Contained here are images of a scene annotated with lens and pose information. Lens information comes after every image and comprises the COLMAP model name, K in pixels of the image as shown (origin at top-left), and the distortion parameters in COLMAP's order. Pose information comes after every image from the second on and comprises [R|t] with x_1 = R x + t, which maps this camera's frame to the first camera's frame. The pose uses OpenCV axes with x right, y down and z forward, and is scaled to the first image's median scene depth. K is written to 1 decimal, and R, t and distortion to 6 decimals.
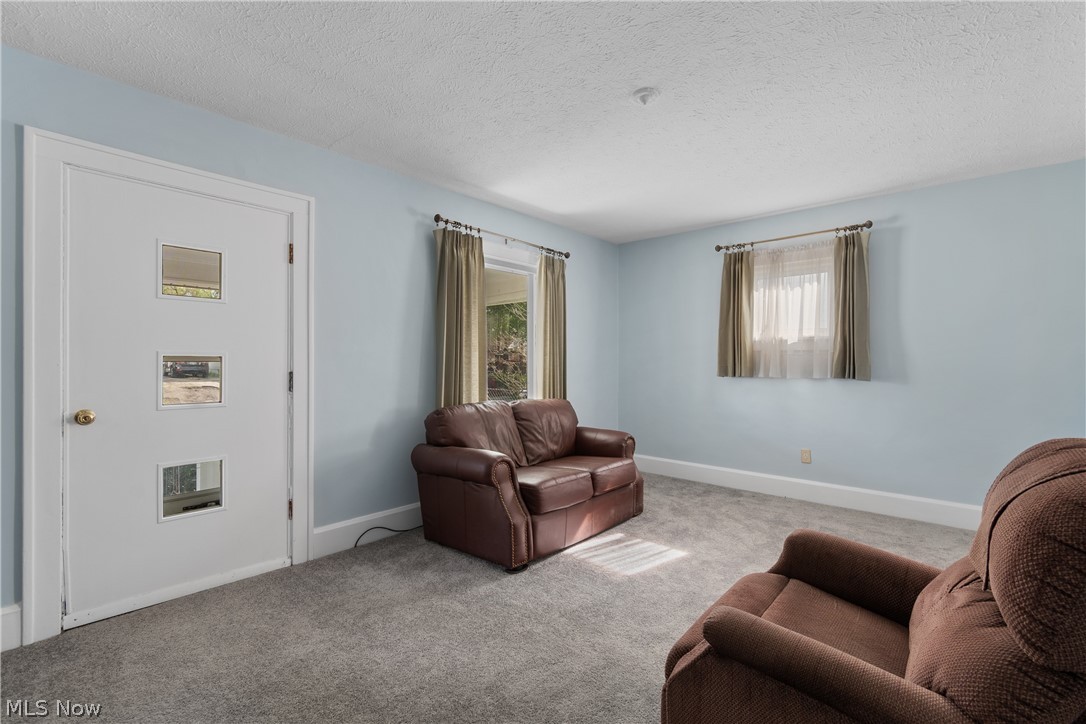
lens RADIAL K [[479.3, 0, 555.2], [0, 479.3, 360.4], [0, 0, 1]] dist [0.001129, -0.000181]
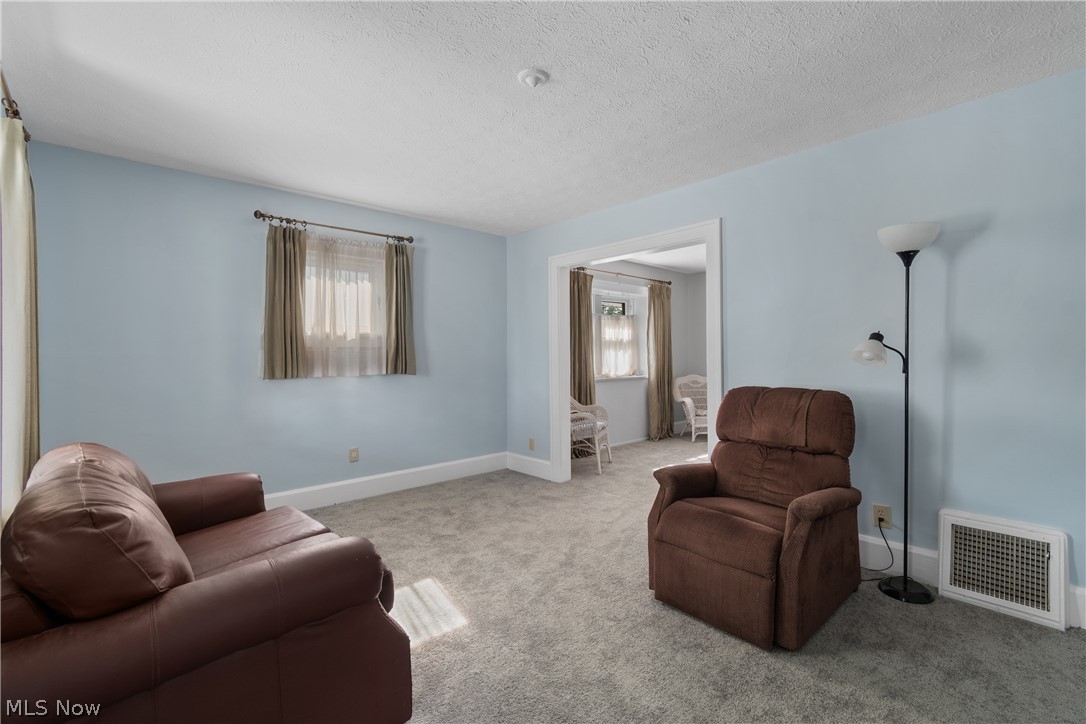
lens RADIAL K [[480.9, 0, 550.9], [0, 480.9, 351.0], [0, 0, 1]] dist [-0.004292, -0.001493]
pose [[0.108874, 0.005820, 0.994039, -0.458873], [0.008082, 0.999945, -0.006740, -0.004333], [-0.994023, 0.008767, 0.108820, 0.536326]]
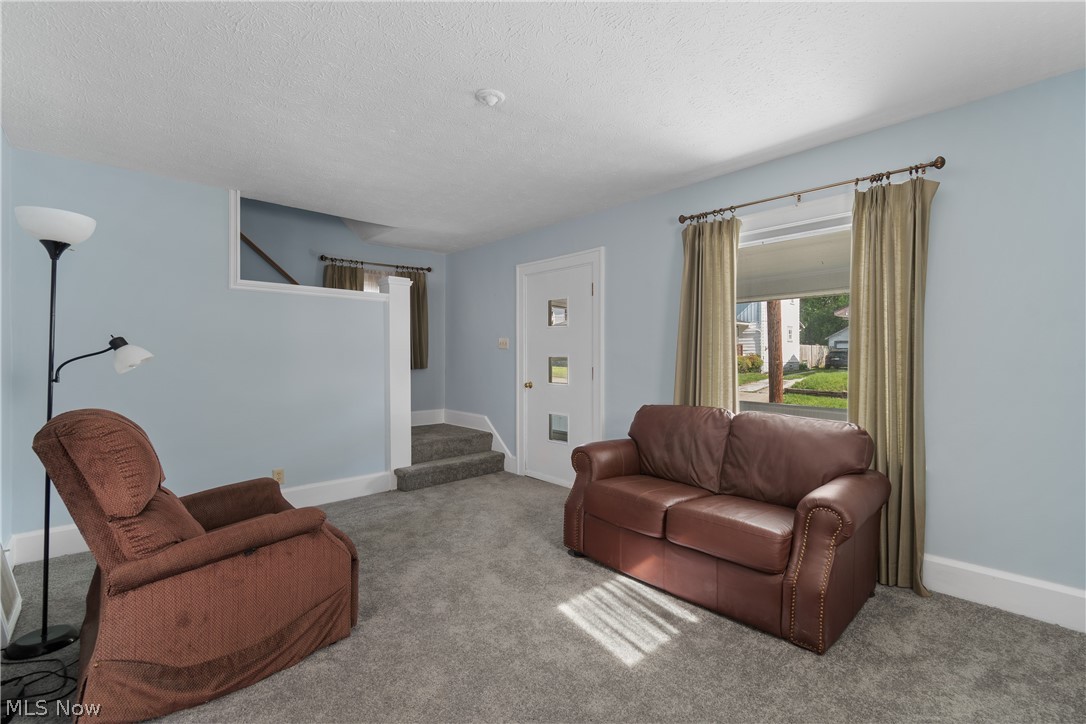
lens RADIAL K [[479.3, 0, 555.2], [0, 479.3, 360.4], [0, 0, 1]] dist [0.001129, -0.000181]
pose [[-0.088774, 0.004202, -0.996043, 0.721384], [-0.000438, 0.999991, 0.004258, -0.003385], [0.996052, 0.000814, -0.088772, 0.757279]]
